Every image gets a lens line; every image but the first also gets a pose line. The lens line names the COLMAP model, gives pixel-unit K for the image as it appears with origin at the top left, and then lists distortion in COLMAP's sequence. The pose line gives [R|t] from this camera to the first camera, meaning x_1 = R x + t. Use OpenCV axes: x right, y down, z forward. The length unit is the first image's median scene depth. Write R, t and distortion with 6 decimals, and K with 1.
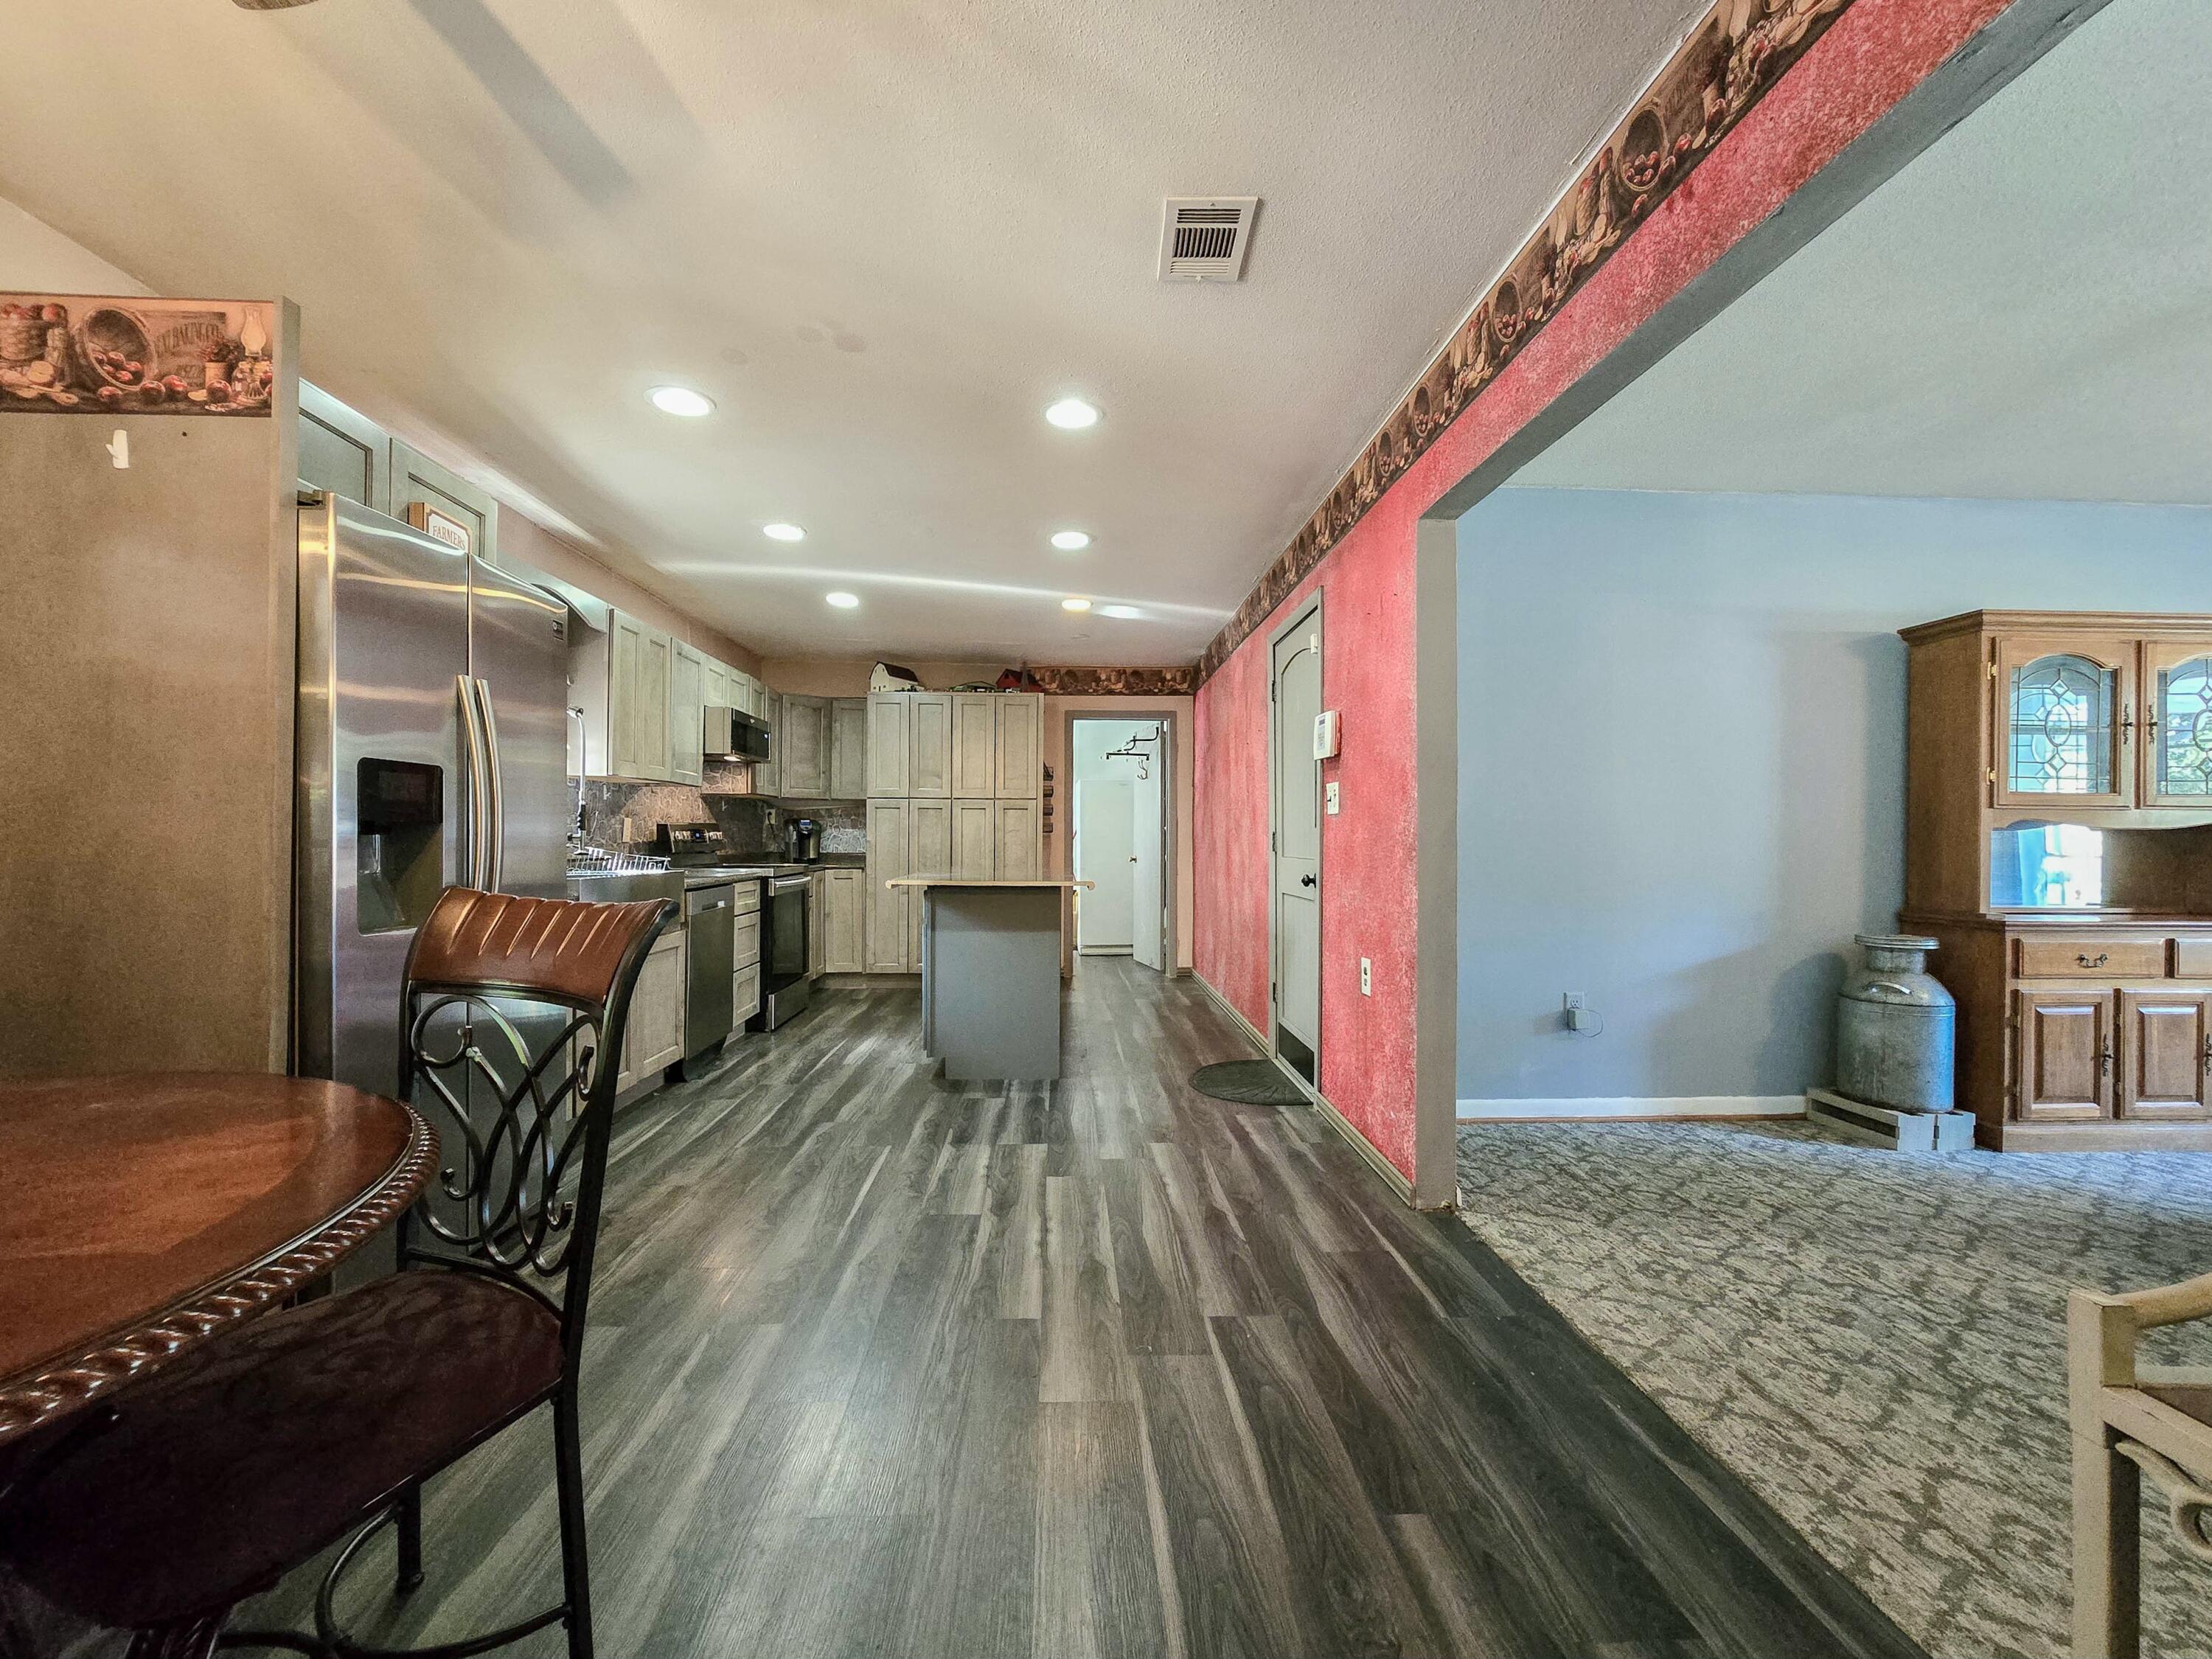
lens RADIAL K [[905.1, 0, 1102.3], [0, 905.1, 834.3], [0, 0, 1]] dist [-0.003221, -0.000982]
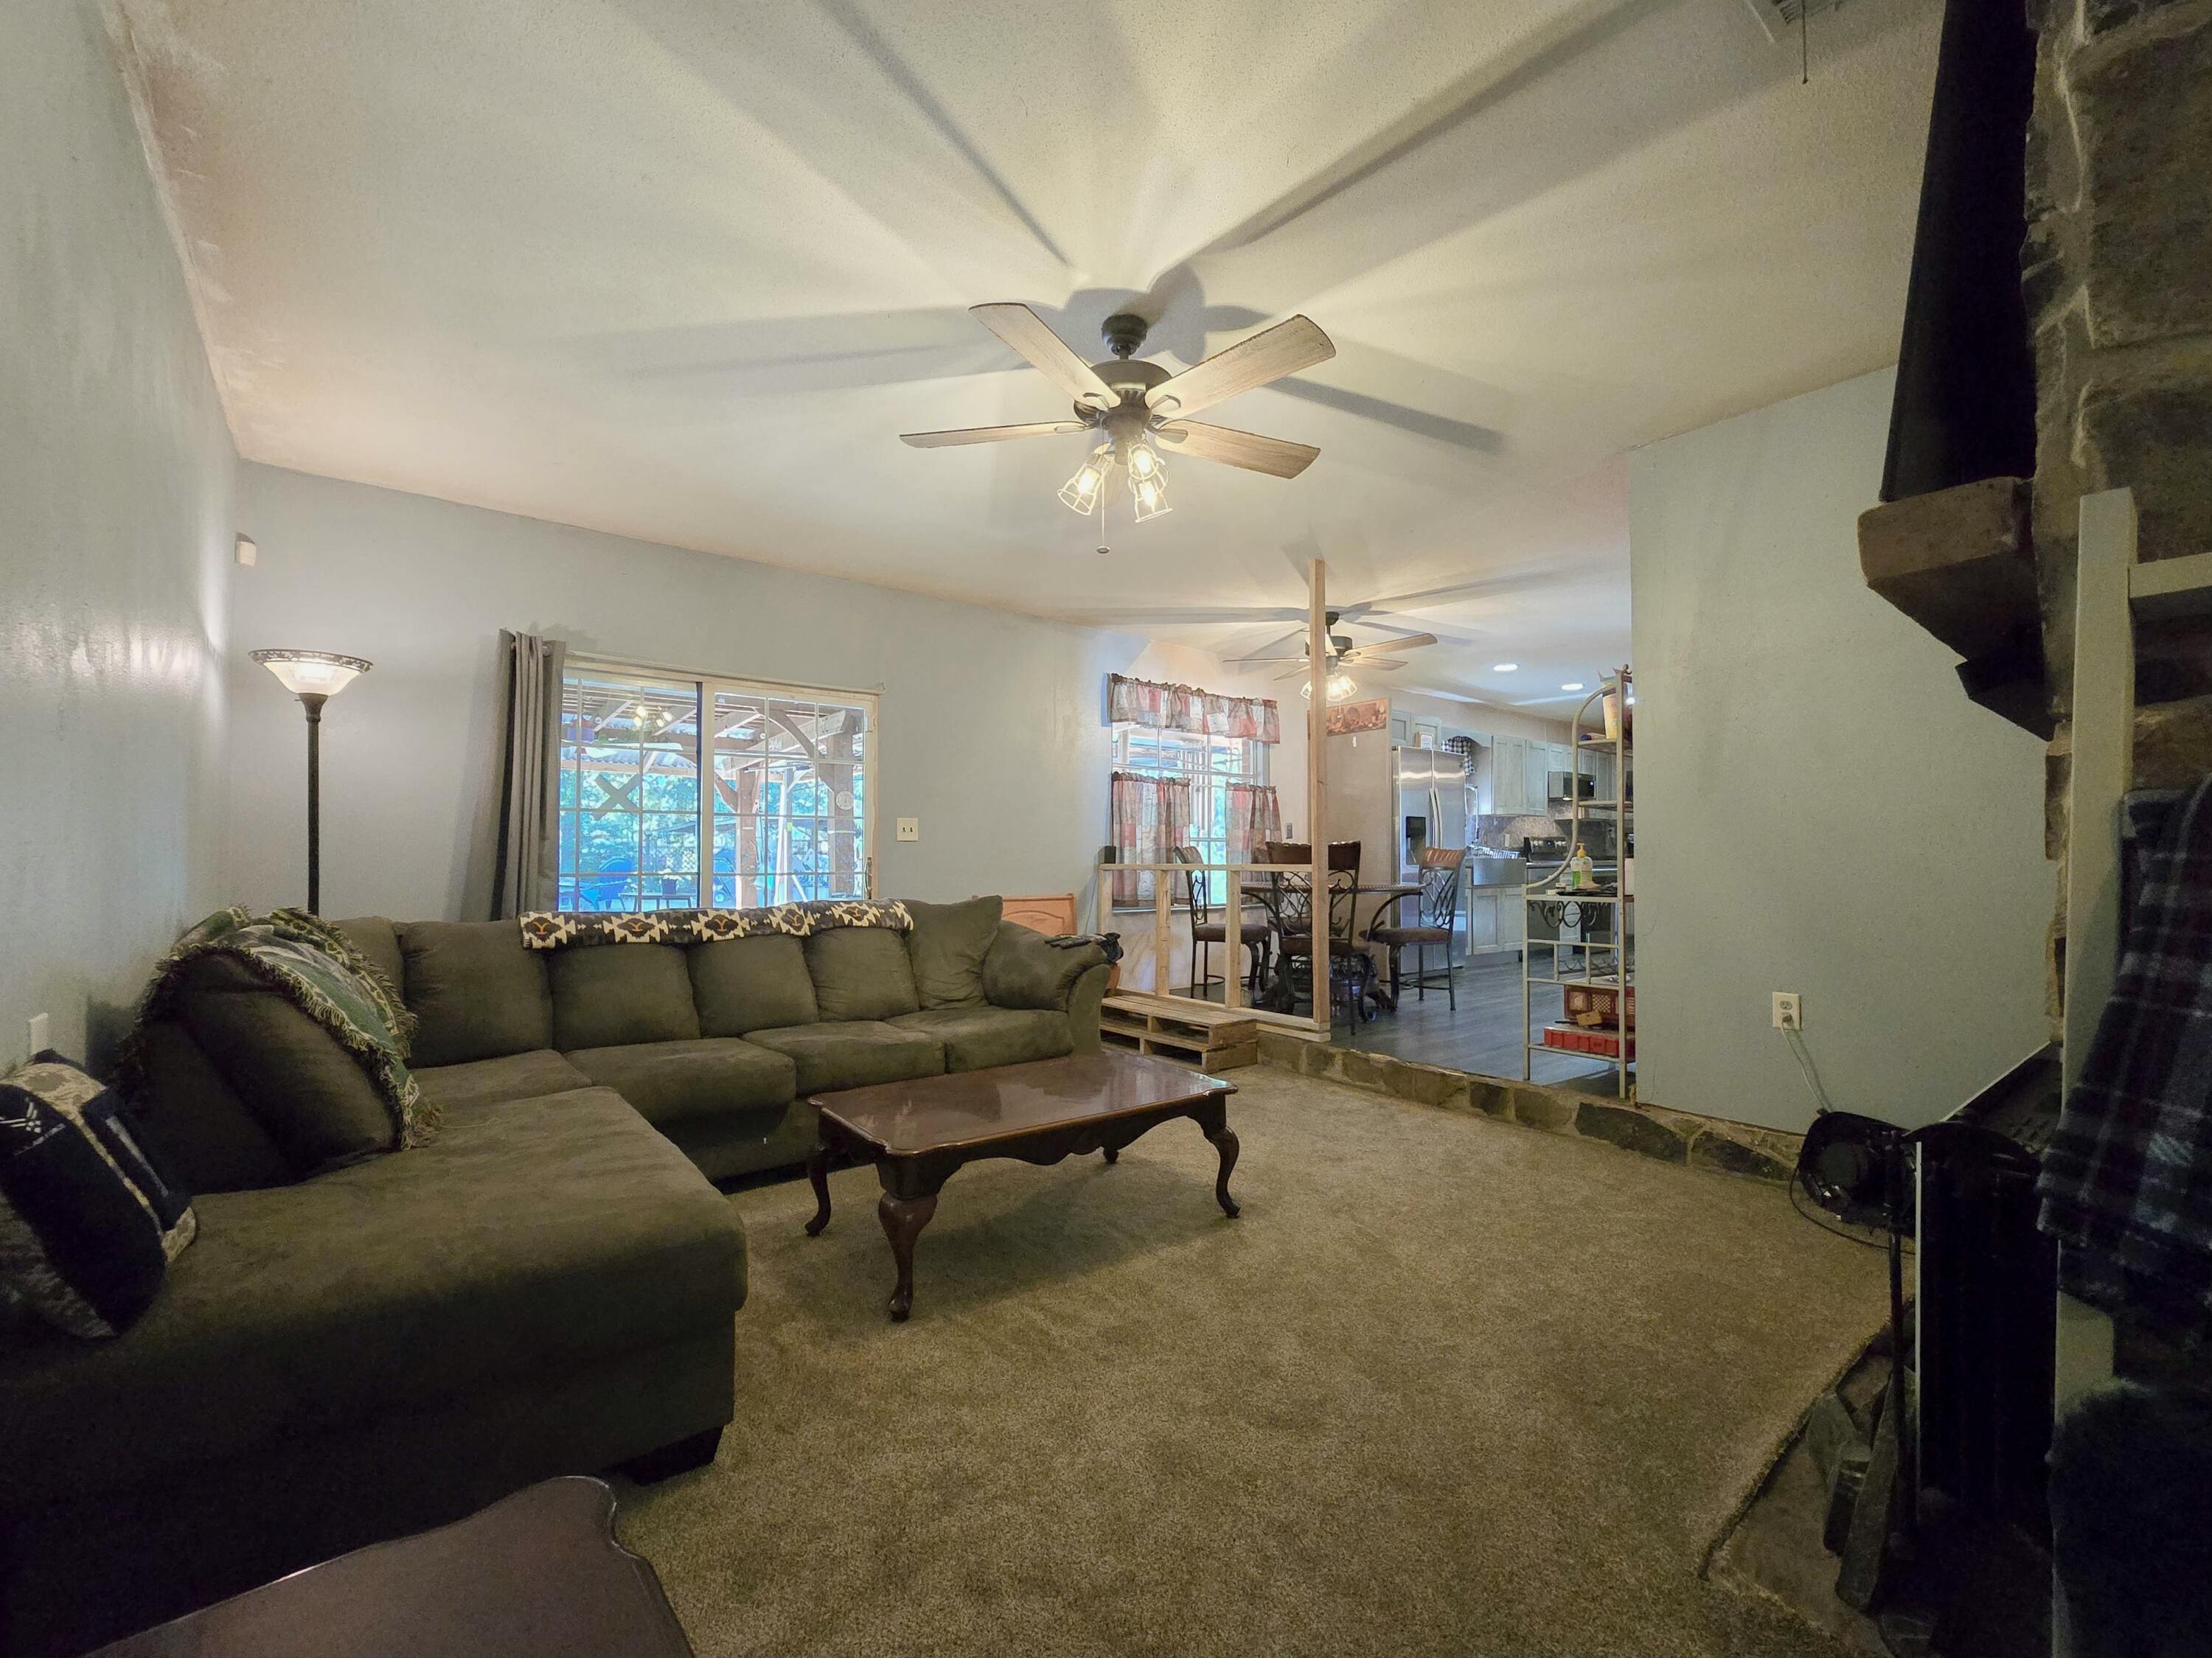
lens RADIAL K [[905.0, 0, 1111.1], [0, 905.0, 840.4], [0, 0, 1]] dist [-0.003221, -0.000982]
pose [[0.569744, -0.022700, -0.821509, 0.646222], [0.005374, 0.999700, -0.023897, 0.040928], [0.821805, 0.009200, 0.569695, -0.888687]]
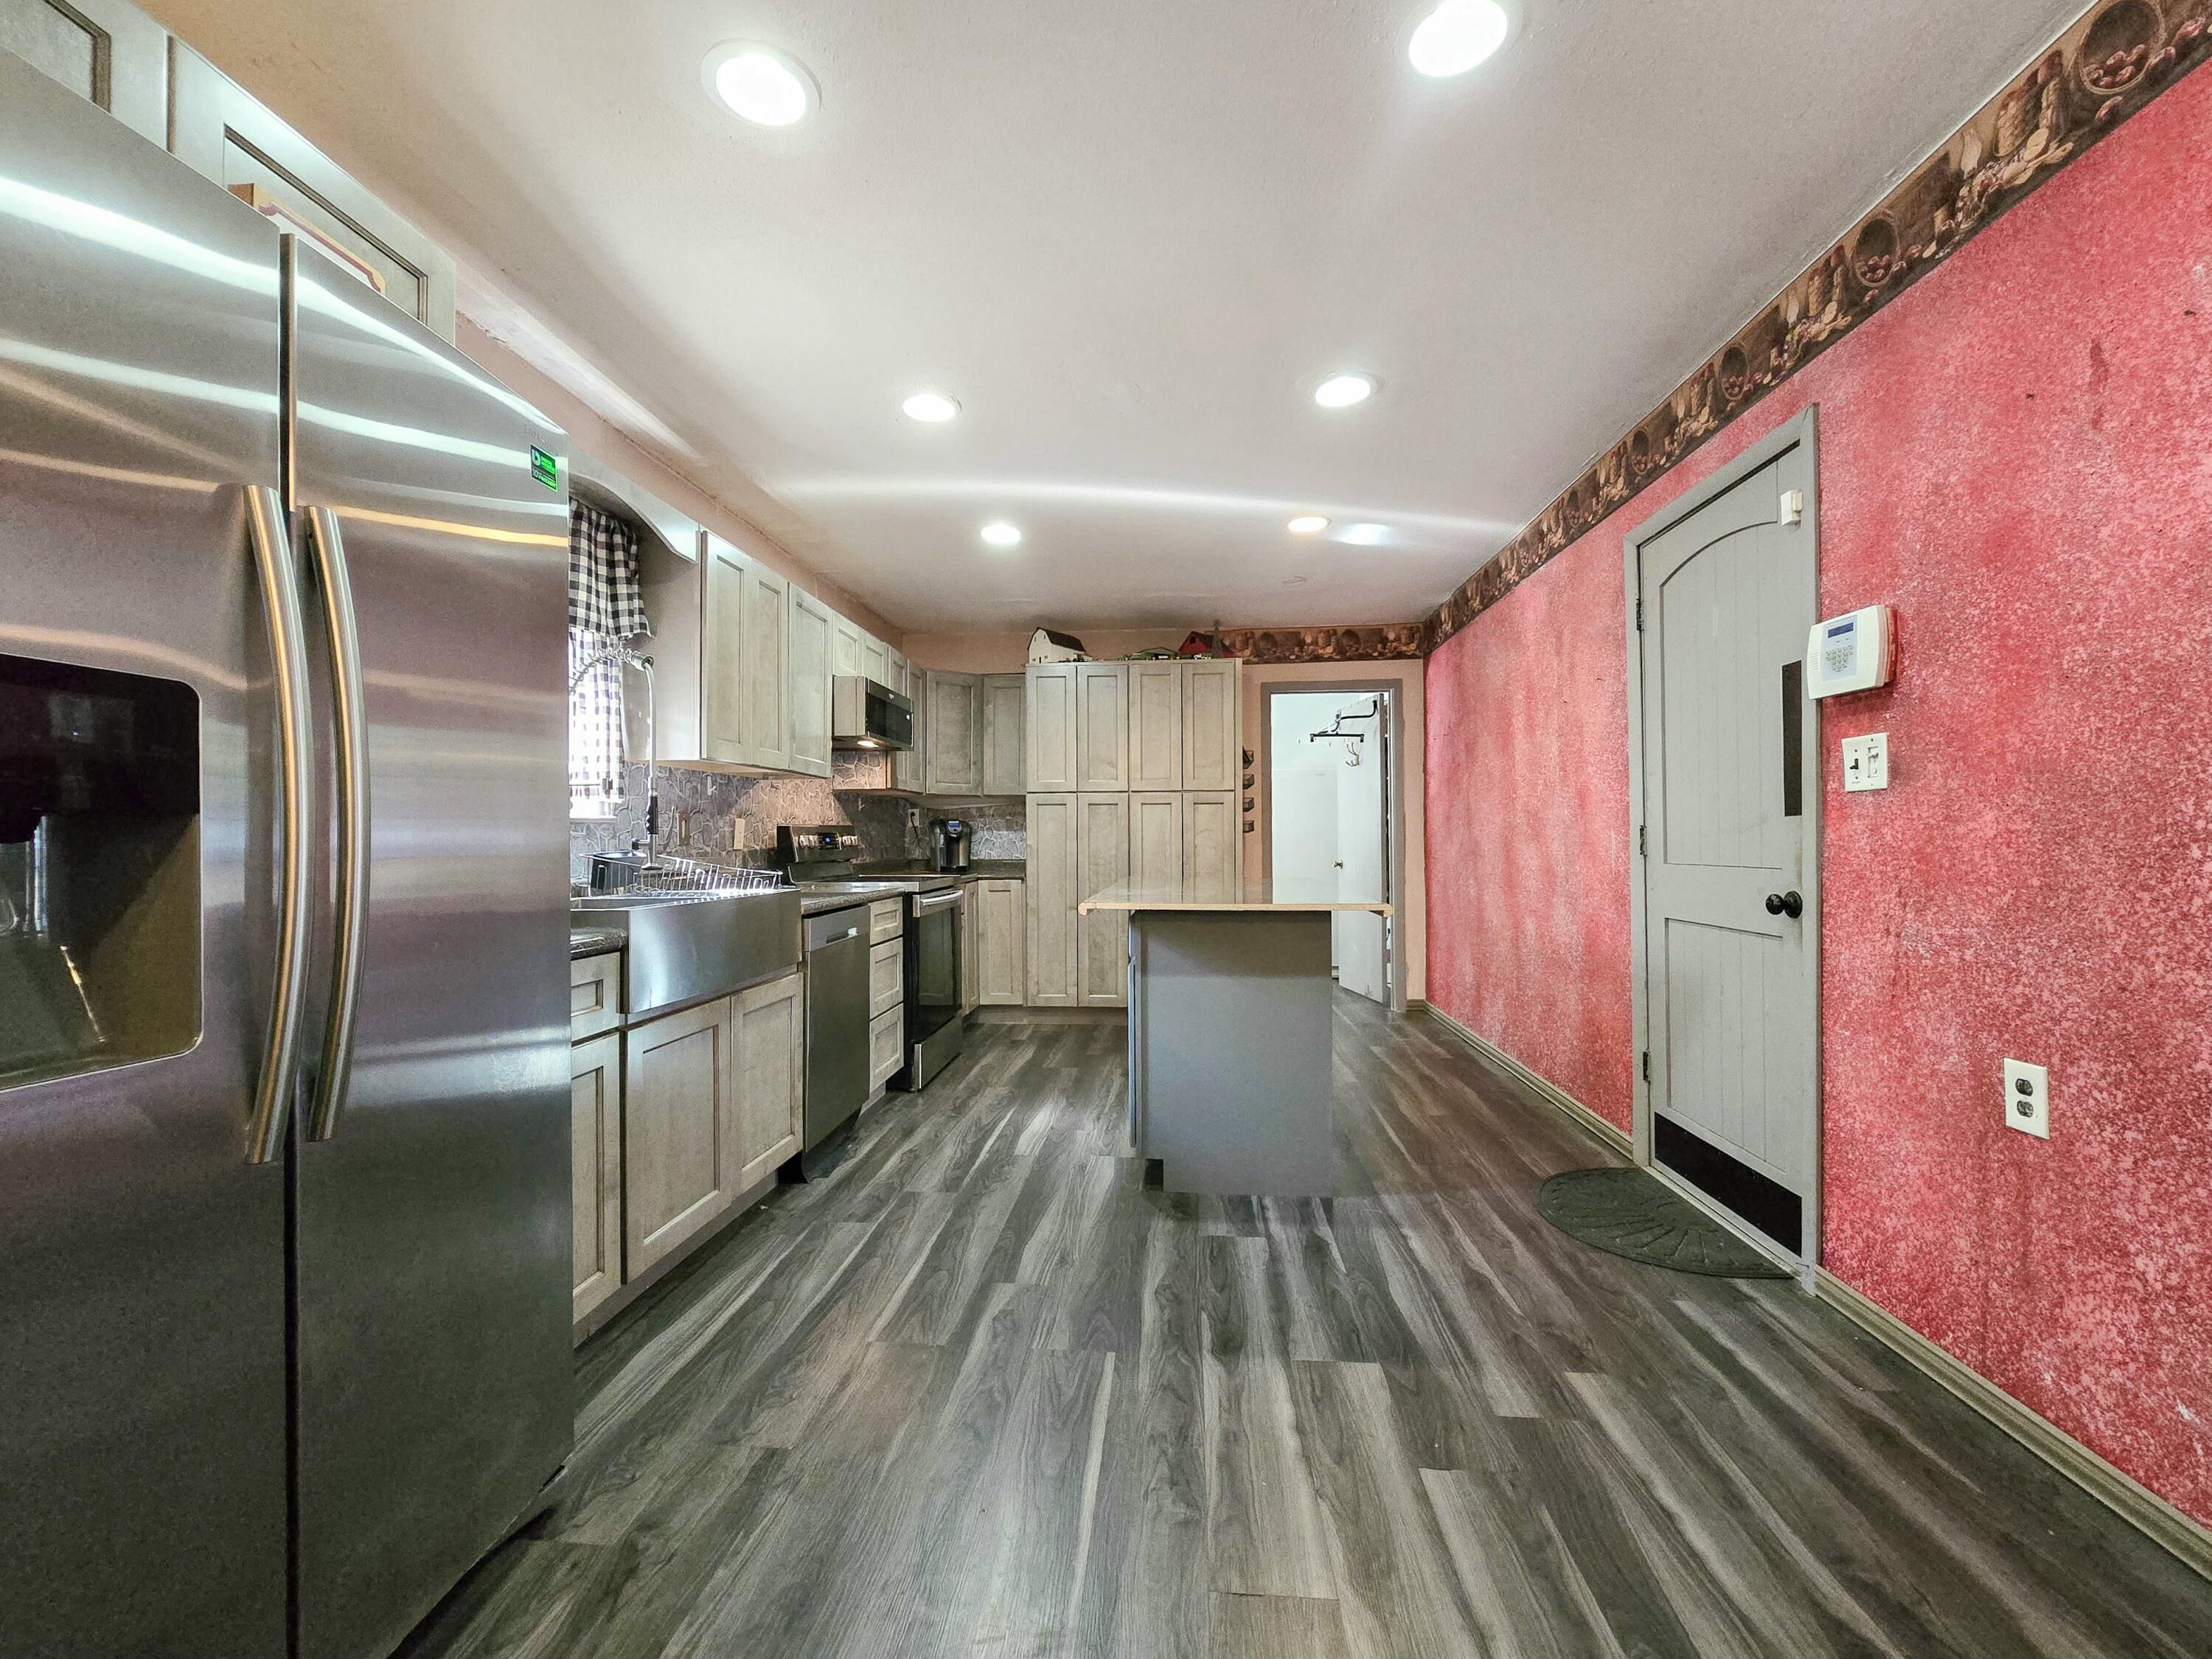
lens RADIAL K [[905.1, 0, 1112.8], [0, 905.1, 832.8], [0, 0, 1]] dist [-0.003221, -0.000982]
pose [[0.990906, -0.011544, -0.134062, -0.109043], [0.011032, 0.999929, -0.004558, 0.001231], [0.134106, 0.003038, 0.990962, 0.293085]]
